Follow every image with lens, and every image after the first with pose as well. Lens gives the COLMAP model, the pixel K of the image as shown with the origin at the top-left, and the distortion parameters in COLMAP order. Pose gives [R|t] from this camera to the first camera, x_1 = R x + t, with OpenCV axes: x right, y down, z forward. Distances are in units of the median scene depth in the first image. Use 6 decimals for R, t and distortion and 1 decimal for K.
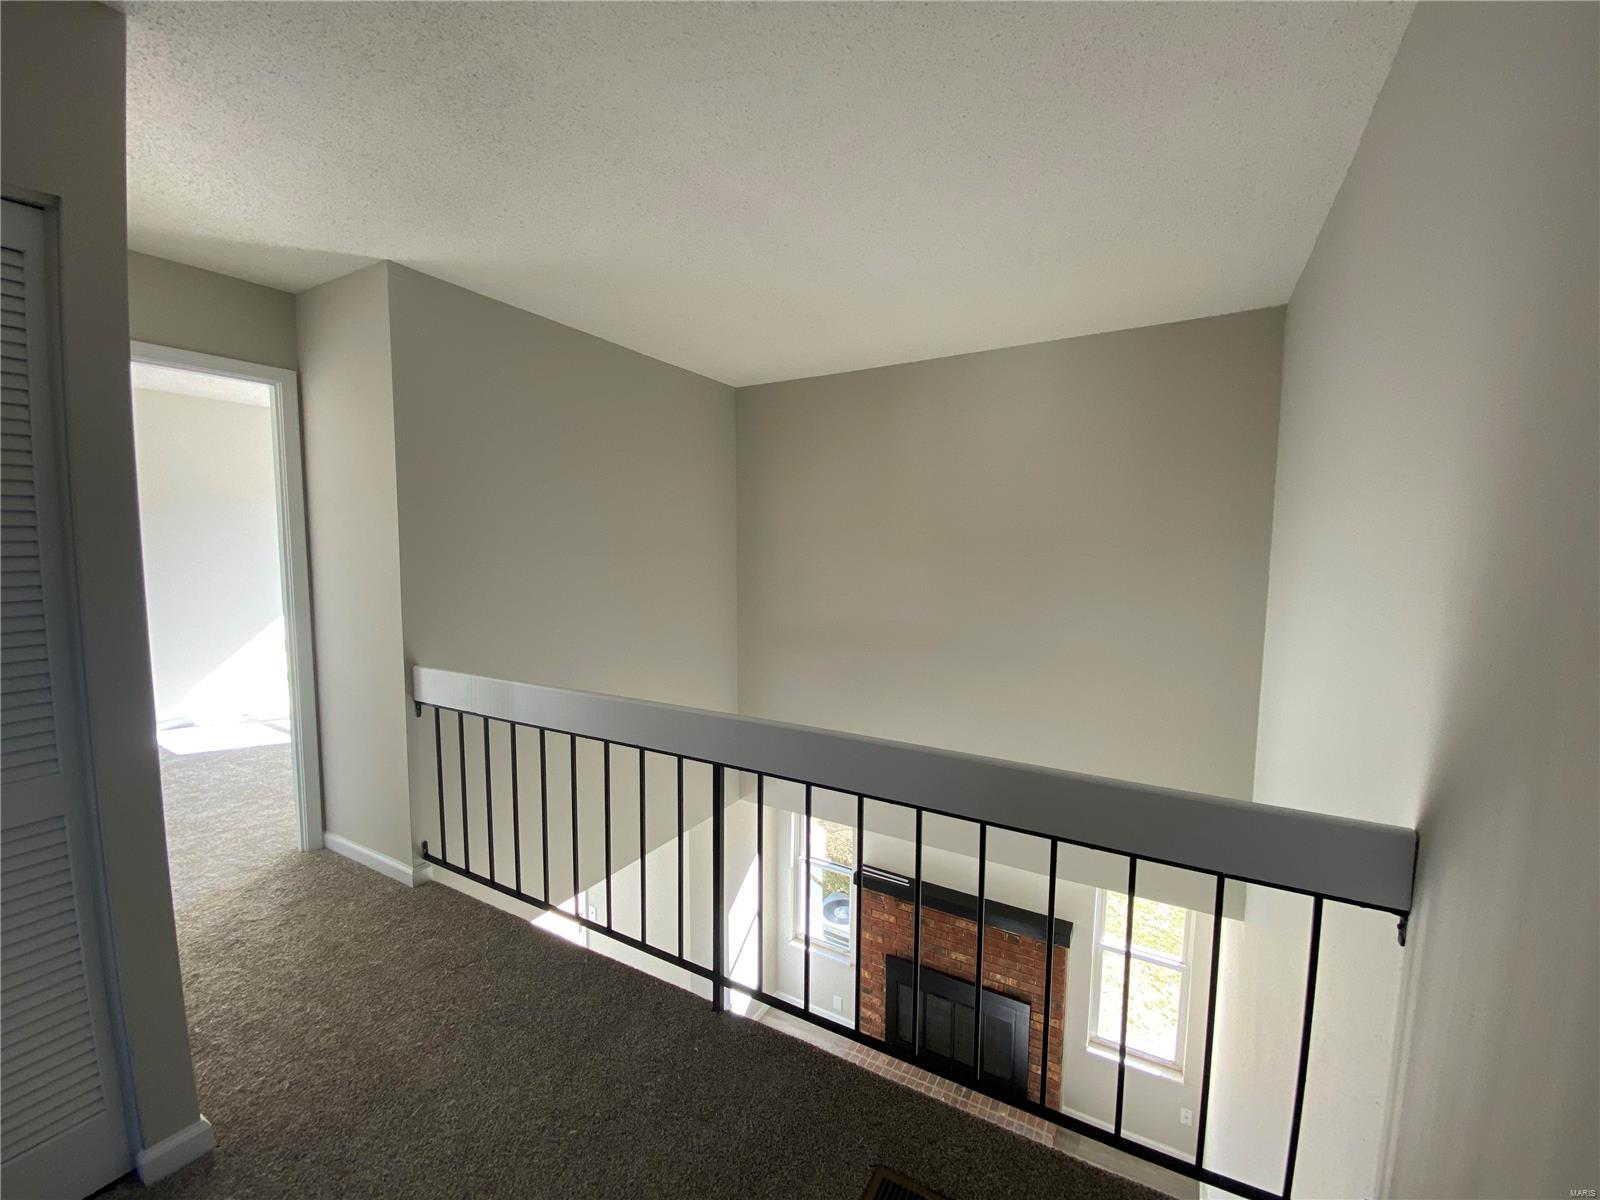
lens RADIAL K [[646.3, 0, 800.0], [0, 646.3, 600.0], [0, 0, 1]] dist [0.025058, -0.025579]
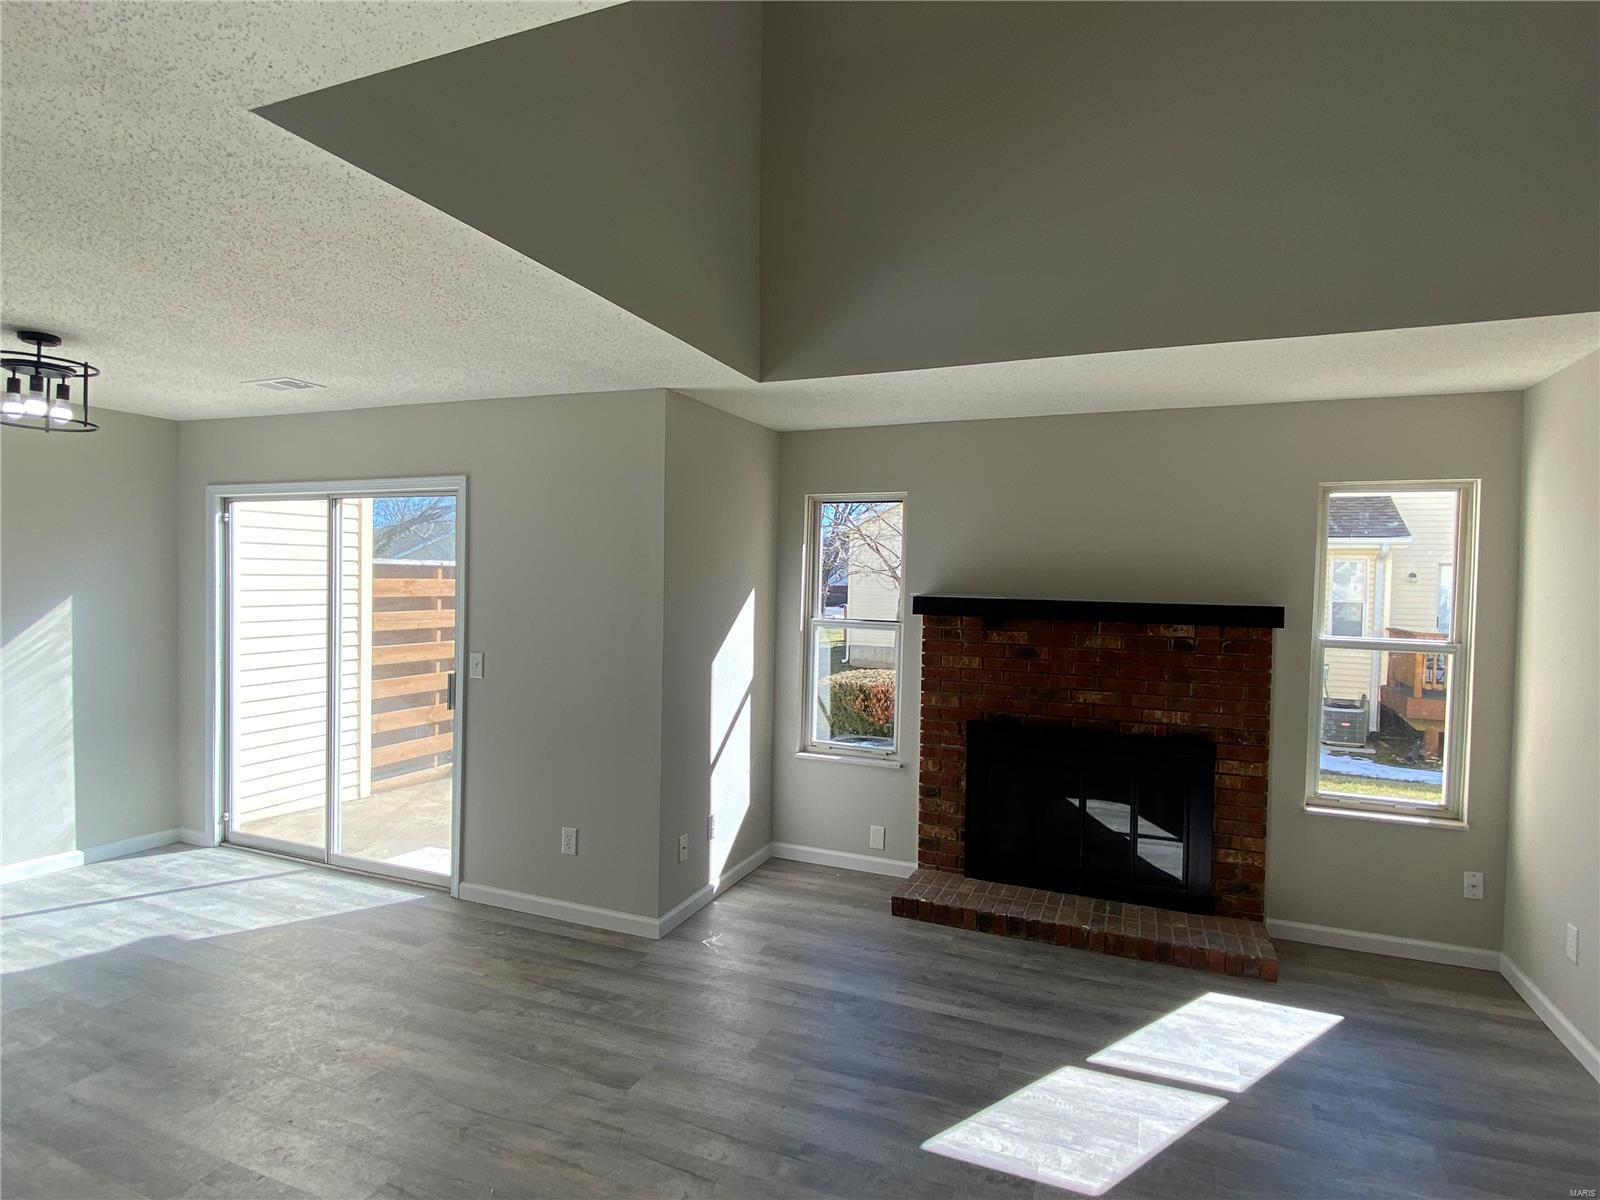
lens RADIAL K [[866.6, 0, 800.0], [0, 866.6, 600.0], [0, 0, 1]] dist [0.037670, -0.039760]
pose [[0.991728, 0.005639, 0.128232, -0.138833], [0.001357, 0.998518, -0.054405, 0.500672], [-0.128349, 0.054129, 0.990251, 0.205113]]
